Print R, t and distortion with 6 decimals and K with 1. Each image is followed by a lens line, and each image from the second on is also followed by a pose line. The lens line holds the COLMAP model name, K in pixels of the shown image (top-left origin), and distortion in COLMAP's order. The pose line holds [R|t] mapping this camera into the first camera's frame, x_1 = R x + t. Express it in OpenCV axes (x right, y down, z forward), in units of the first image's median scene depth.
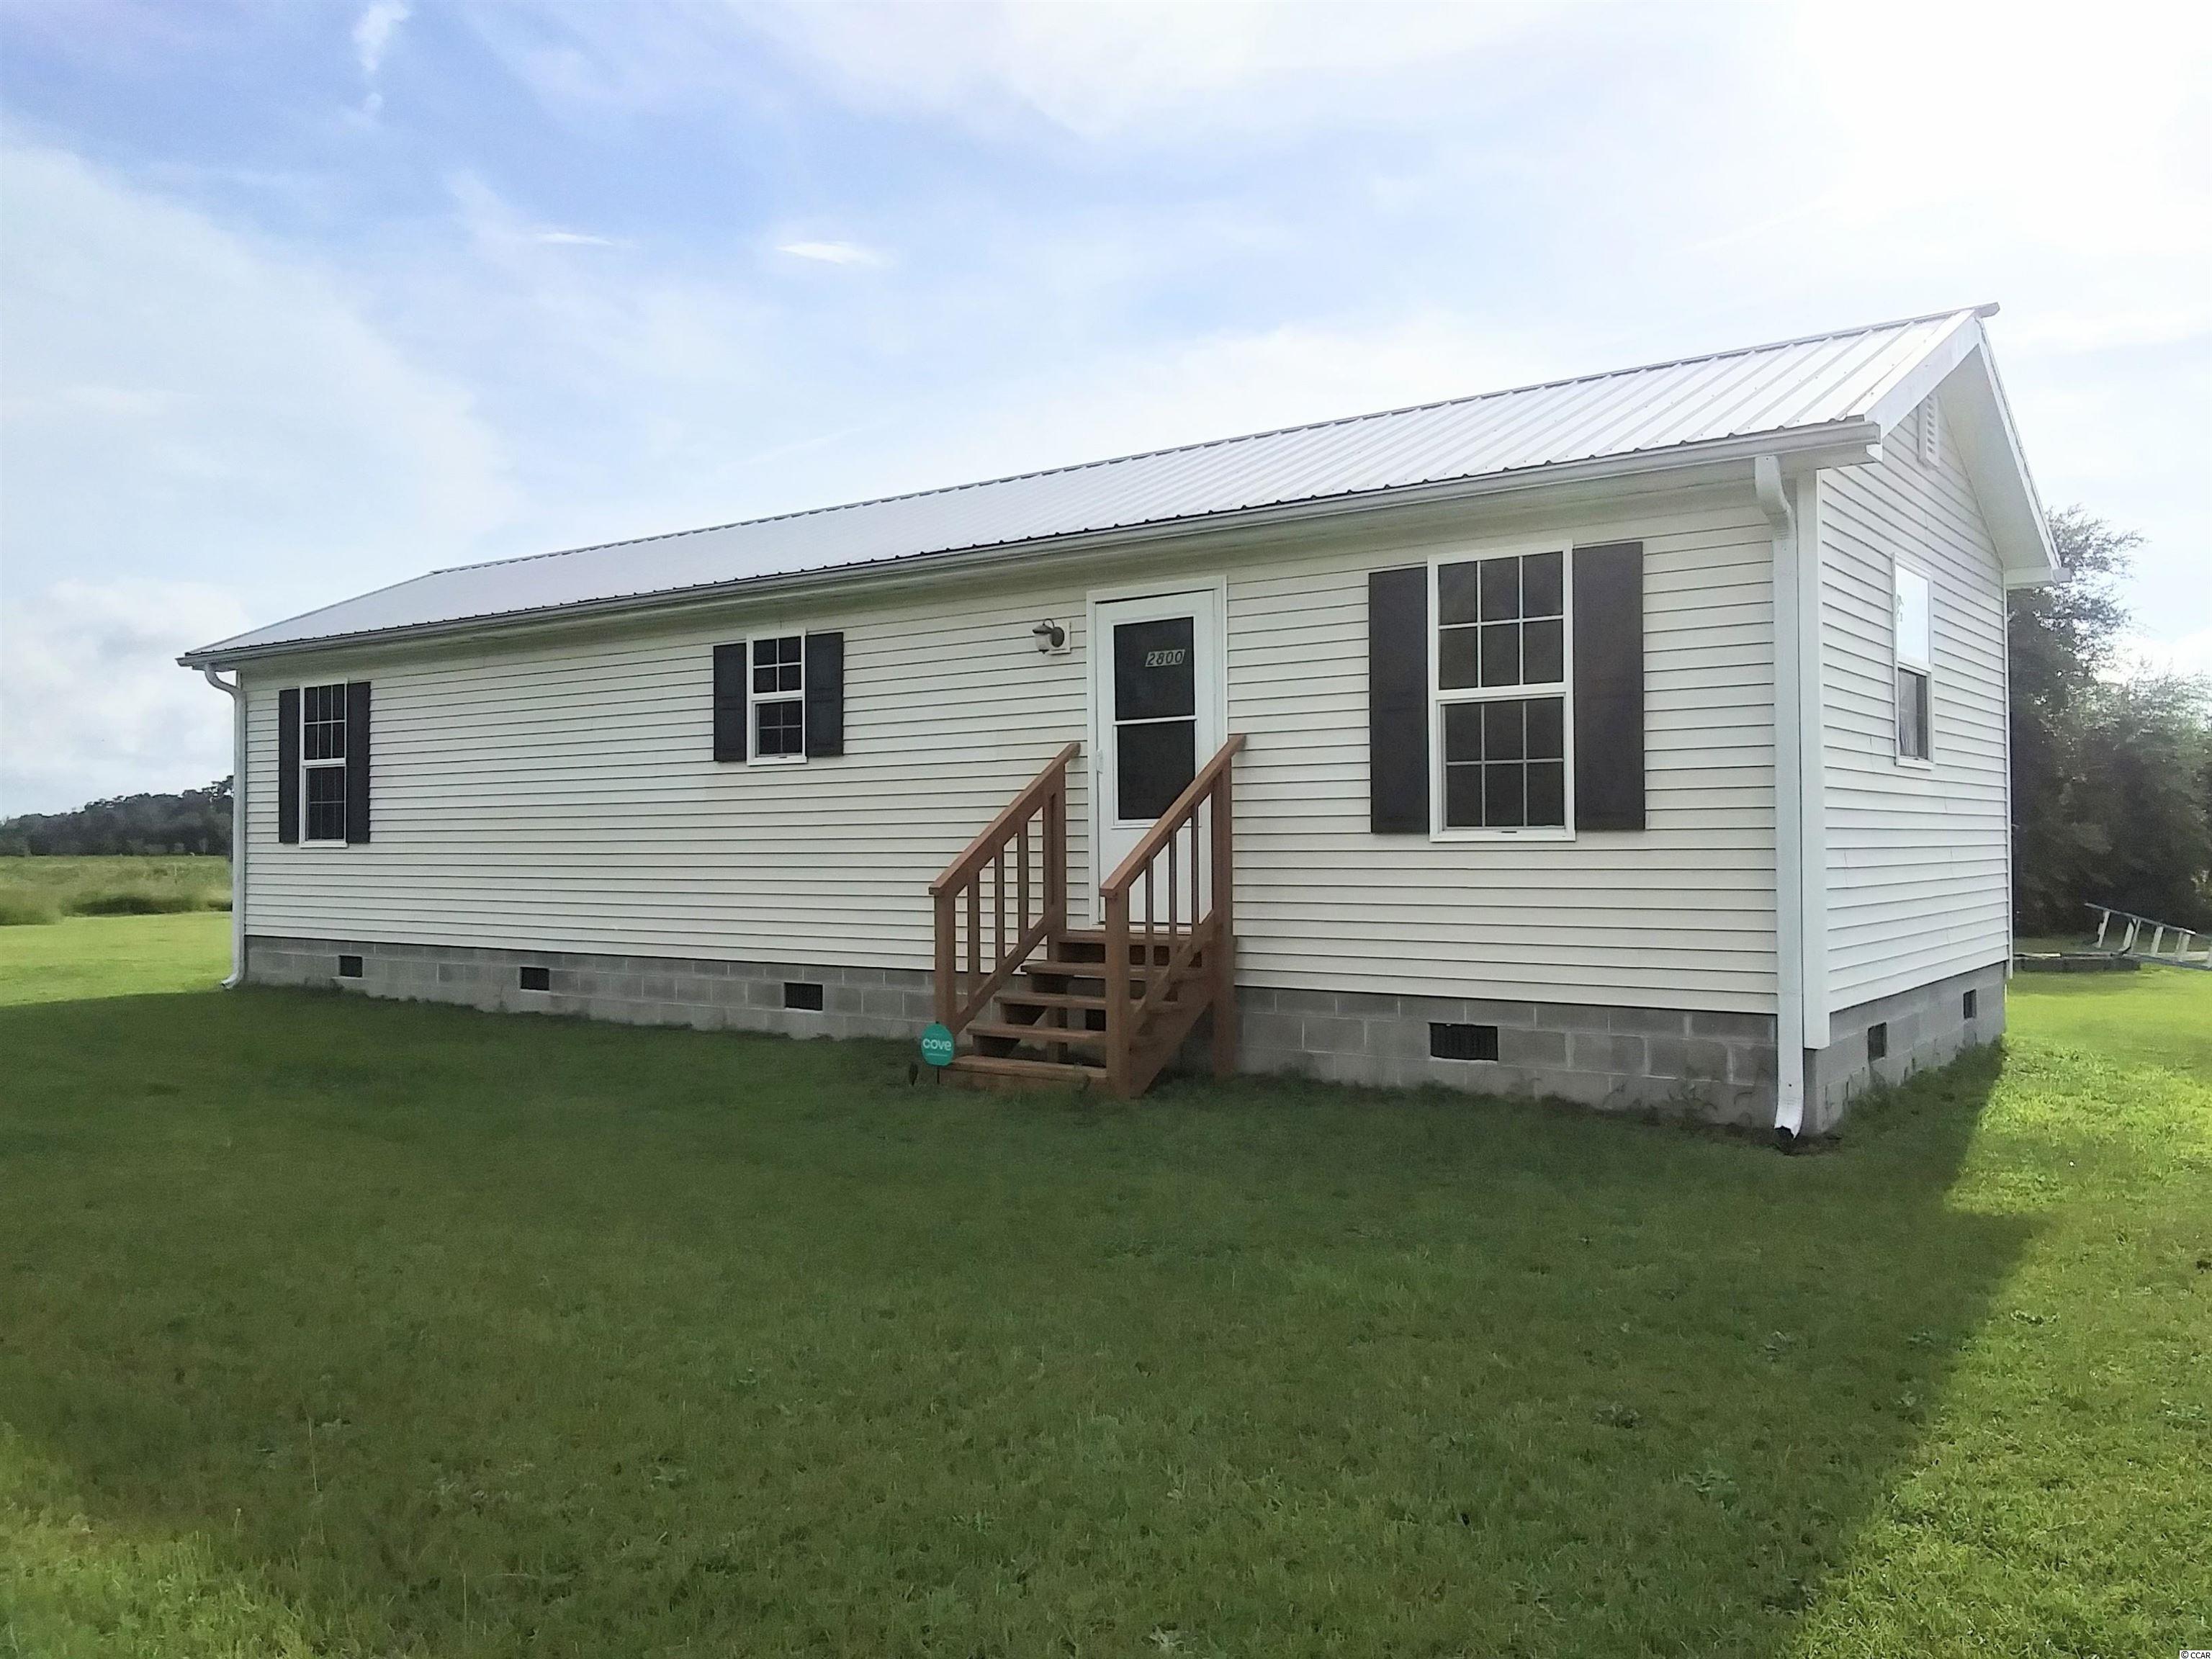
lens RADIAL K [[1712.1, 0, 1113.4], [0, 1712.1, 809.5], [0, 0, 1]] dist [0.051191, -0.087605]
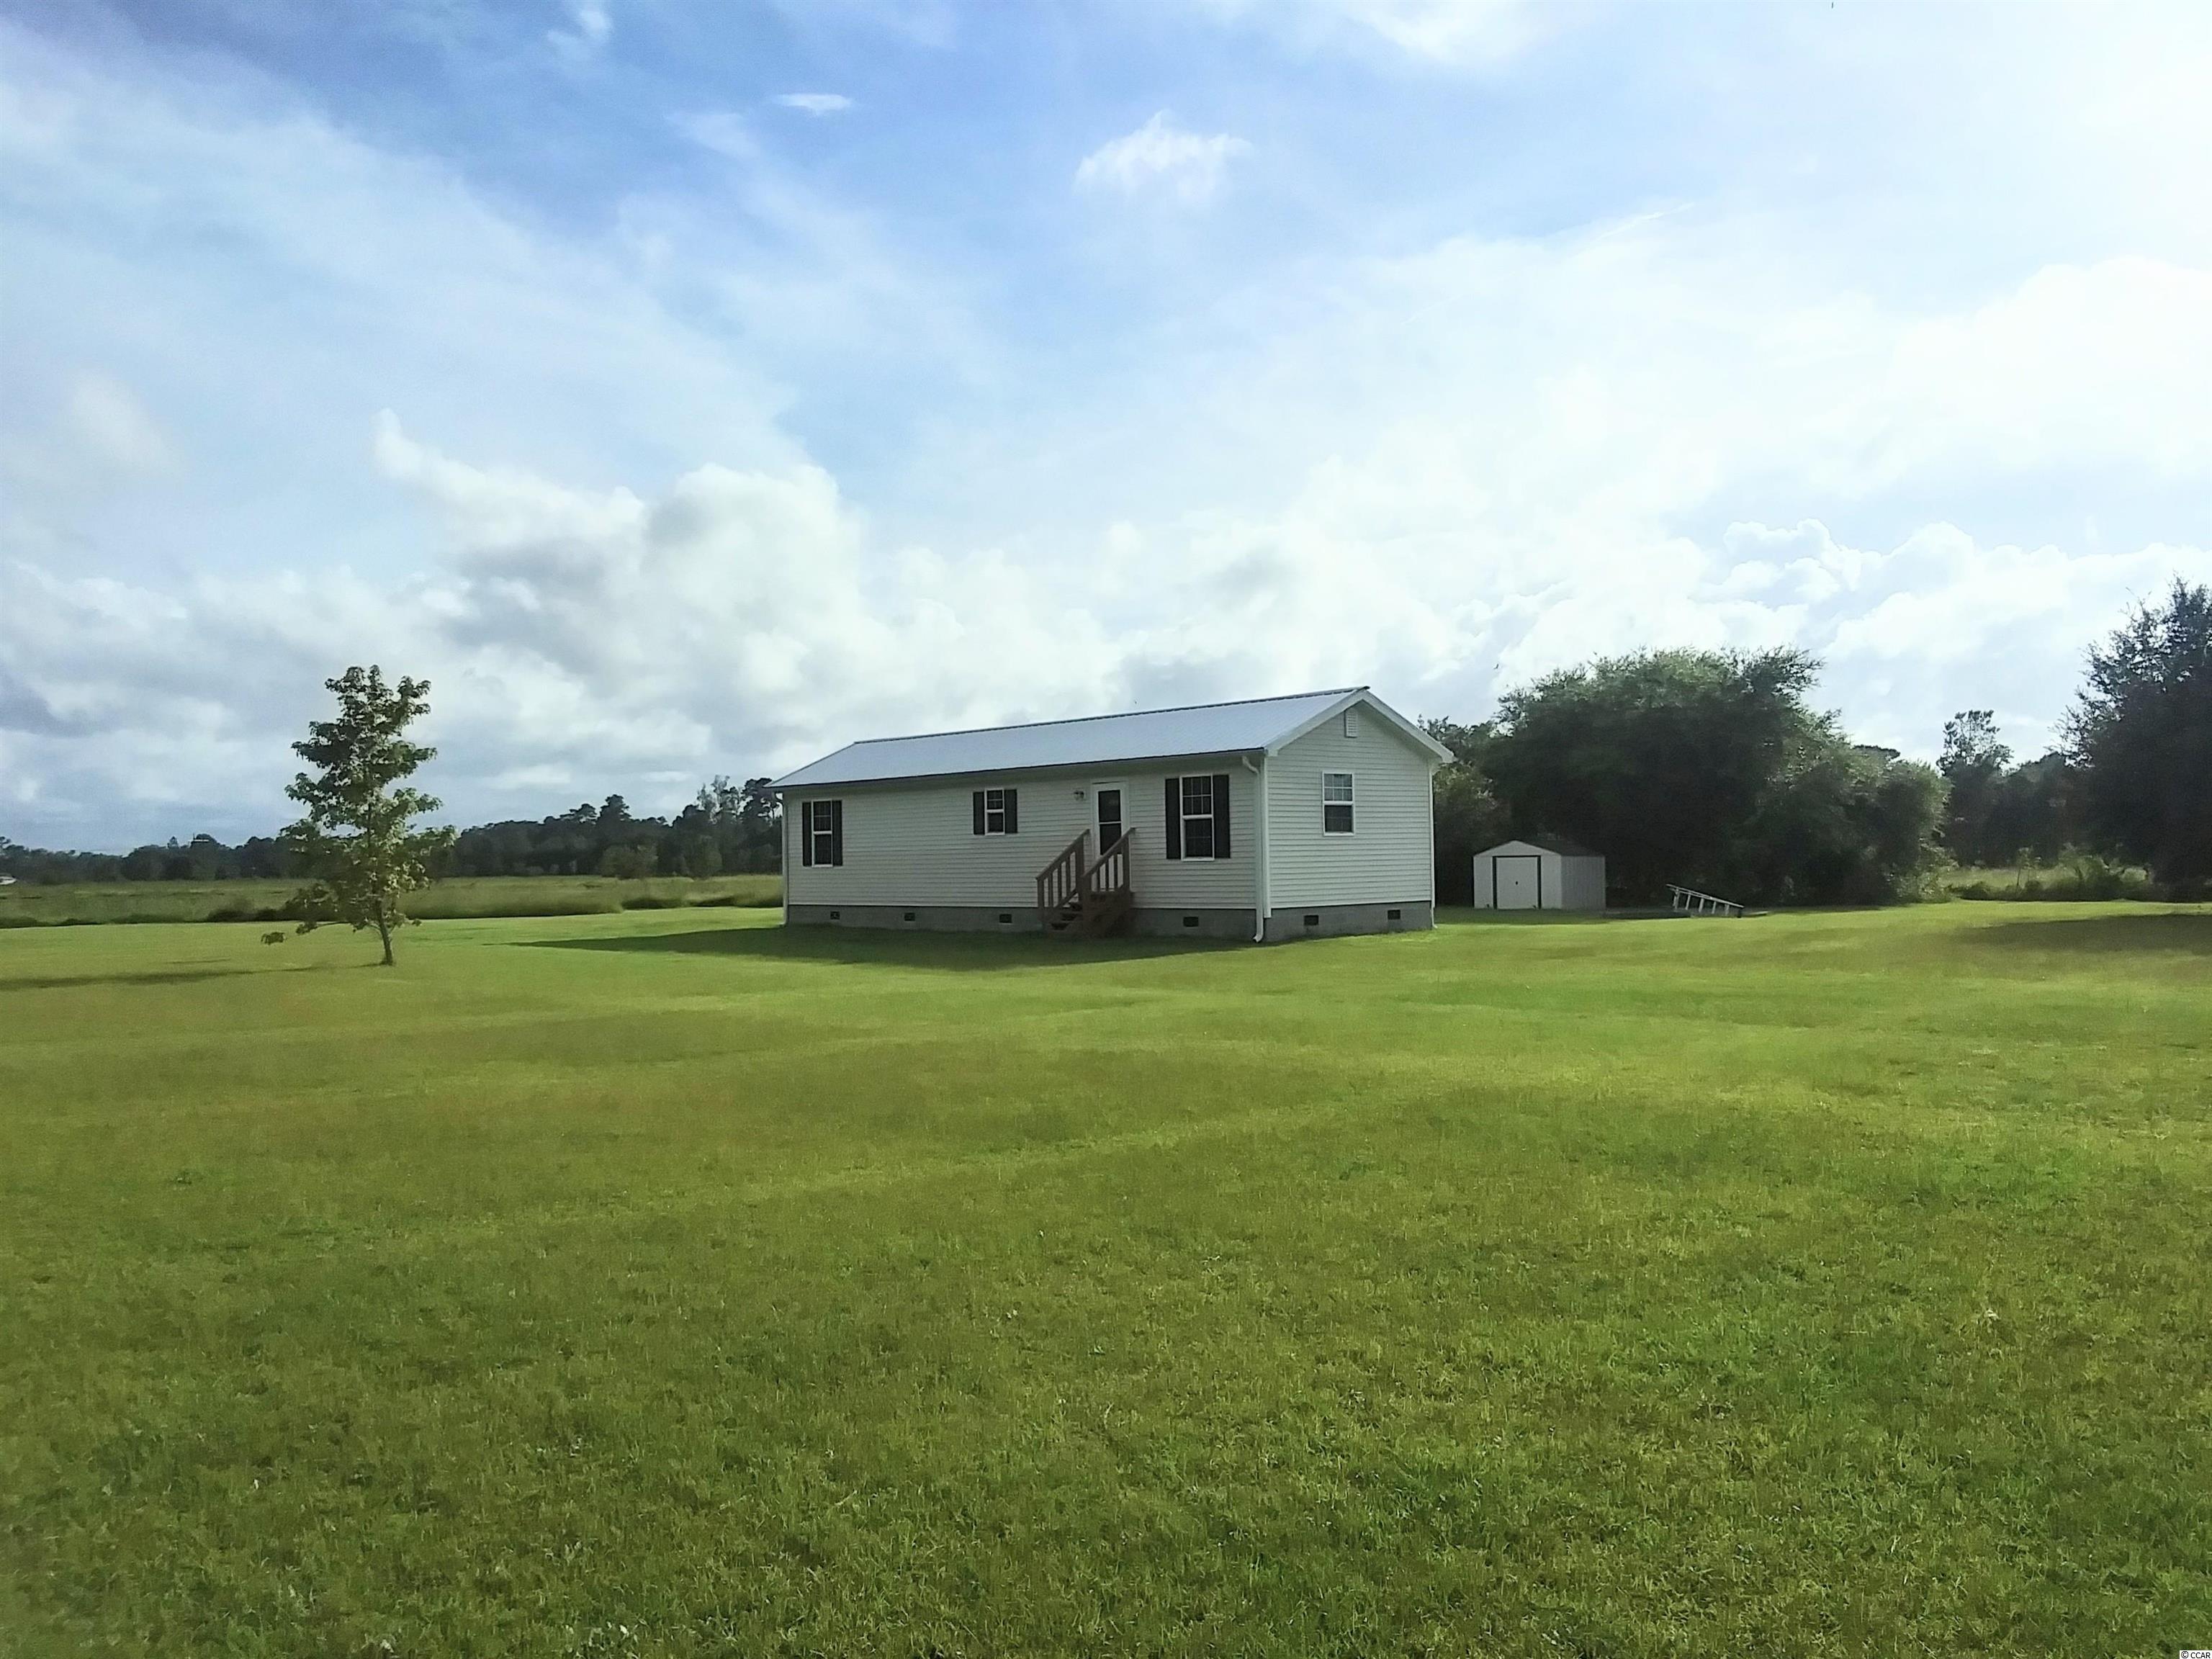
lens RADIAL K [[1712.1, 0, 1113.4], [0, 1712.1, 809.5], [0, 0, 1]] dist [0.051191, -0.087605]
pose [[0.985577, -0.017639, -0.168308, 0.475346], [0.016410, 0.999828, -0.008691, -0.042369], [0.168432, 0.005804, 0.985696, -1.760604]]
